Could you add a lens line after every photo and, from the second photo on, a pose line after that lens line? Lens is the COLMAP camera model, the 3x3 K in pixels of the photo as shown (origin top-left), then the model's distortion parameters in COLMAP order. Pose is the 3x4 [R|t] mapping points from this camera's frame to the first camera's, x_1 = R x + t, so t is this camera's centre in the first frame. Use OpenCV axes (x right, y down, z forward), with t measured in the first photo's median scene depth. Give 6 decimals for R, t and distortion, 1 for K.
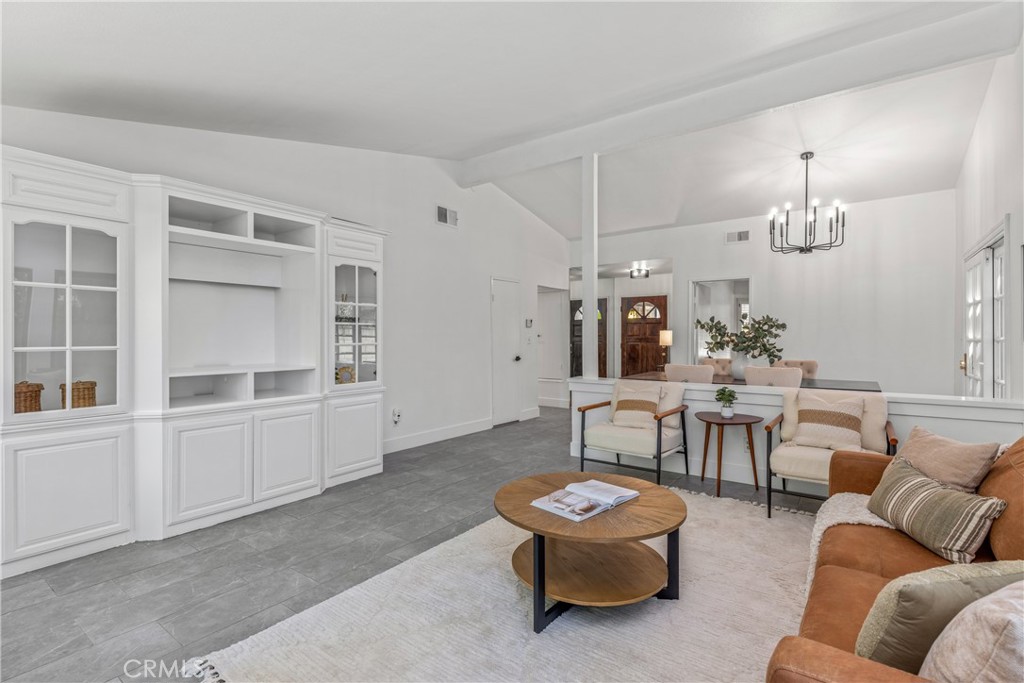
lens RADIAL K [[478.4, 0, 512.0], [0, 478.4, 341.5], [0, 0, 1]] dist [-0.010829, -0.000020]
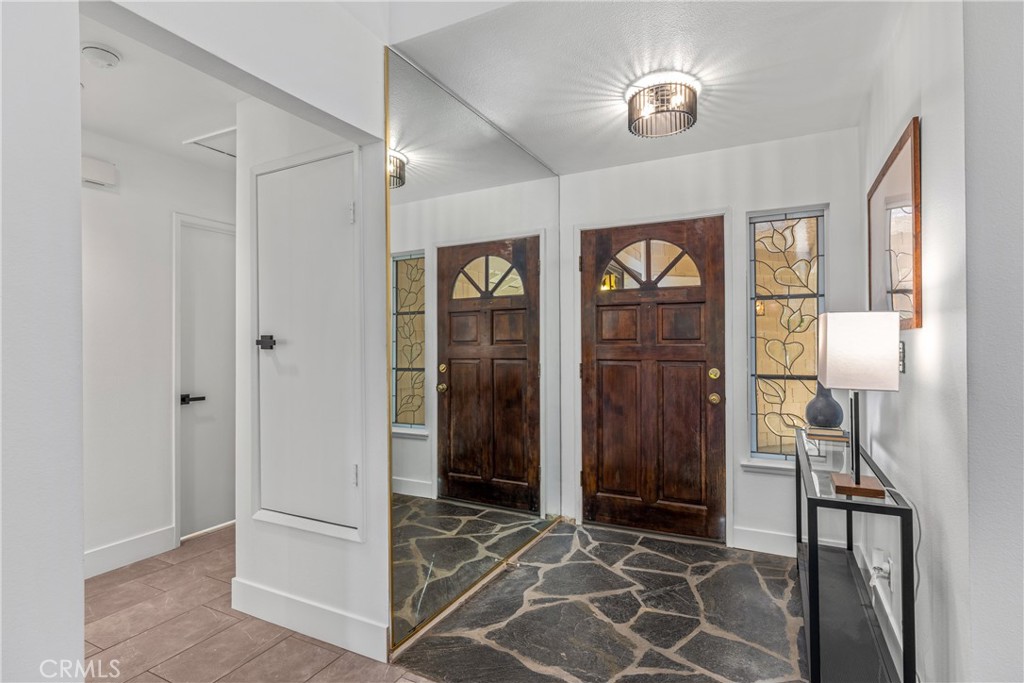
lens RADIAL K [[510.3, 0, 512.7], [0, 510.3, 339.7], [0, 0, 1]] dist [0.000247, 0.000158]
pose [[0.987116, -0.004196, 0.159953, 0.277387], [0.007130, 0.999817, -0.017777, -0.015947], [-0.159849, 0.018688, 0.986965, 1.477621]]
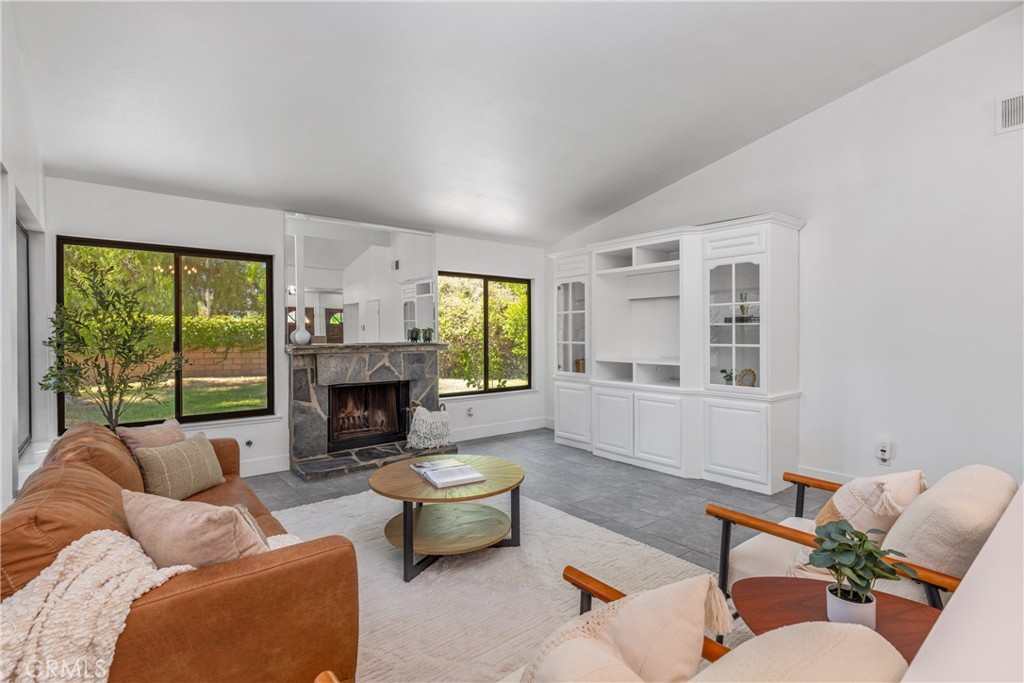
lens RADIAL K [[485.0, 0, 508.8], [0, 485.0, 336.7], [0, 0, 1]] dist [0.002080, 0.000168]
pose [[-0.255446, 0.010160, -0.966770, 0.724364], [-0.004637, 0.999920, 0.011733, -0.021203], [0.966812, 0.007480, -0.255379, 0.802965]]
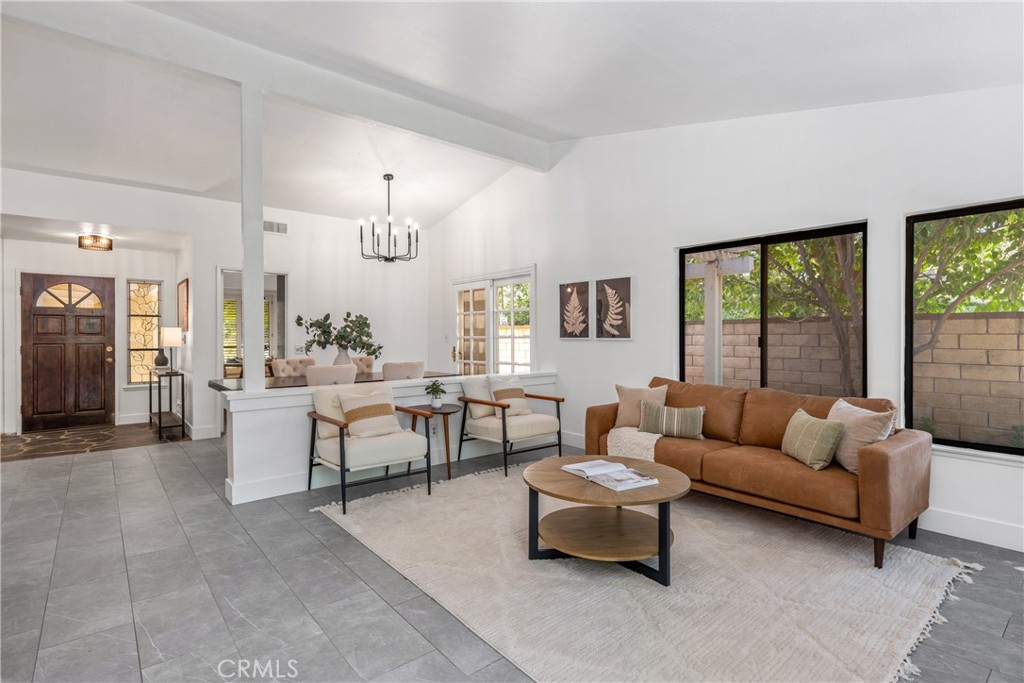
lens RADIAL K [[504.2, 0, 515.9], [0, 504.2, 338.4], [0, 0, 1]] dist [0.000231, 0.000369]
pose [[0.237817, -0.006240, 0.971290, -0.585177], [0.010799, 0.999935, 0.003780, -0.003491], [-0.971250, 0.009590, 0.237869, 0.501133]]
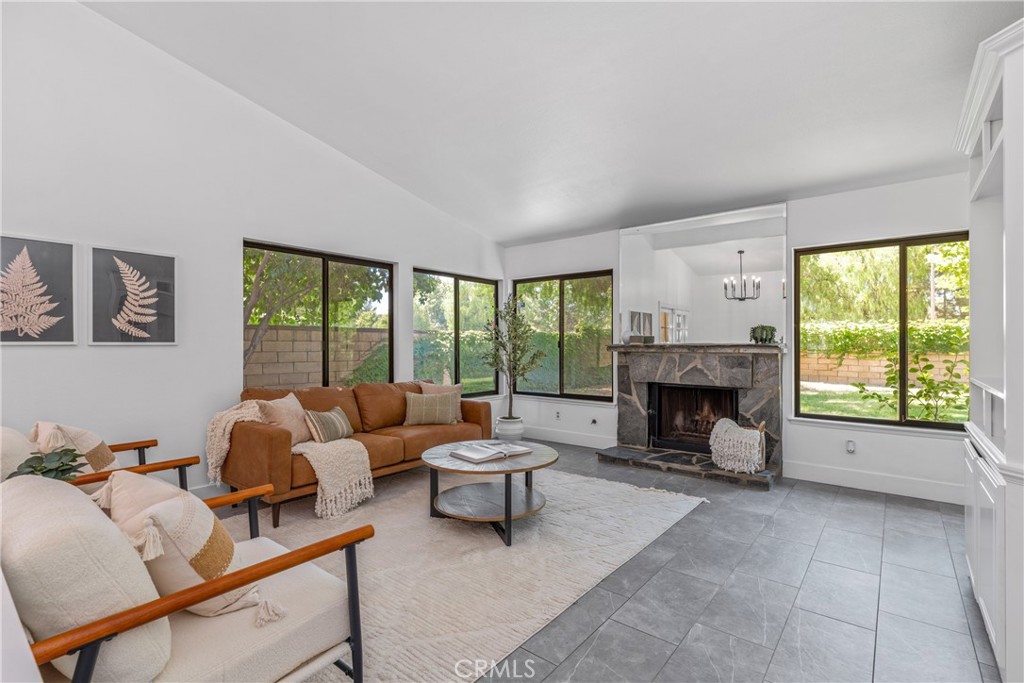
lens RADIAL K [[478.4, 0, 512.0], [0, 478.4, 341.5], [0, 0, 1]] dist [-0.010829, -0.000020]
pose [[-0.999155, 0.002872, 0.041003, 0.020487], [0.003074, 0.999983, 0.004867, 0.000123], [-0.040988, 0.004989, -0.999147, 1.298100]]
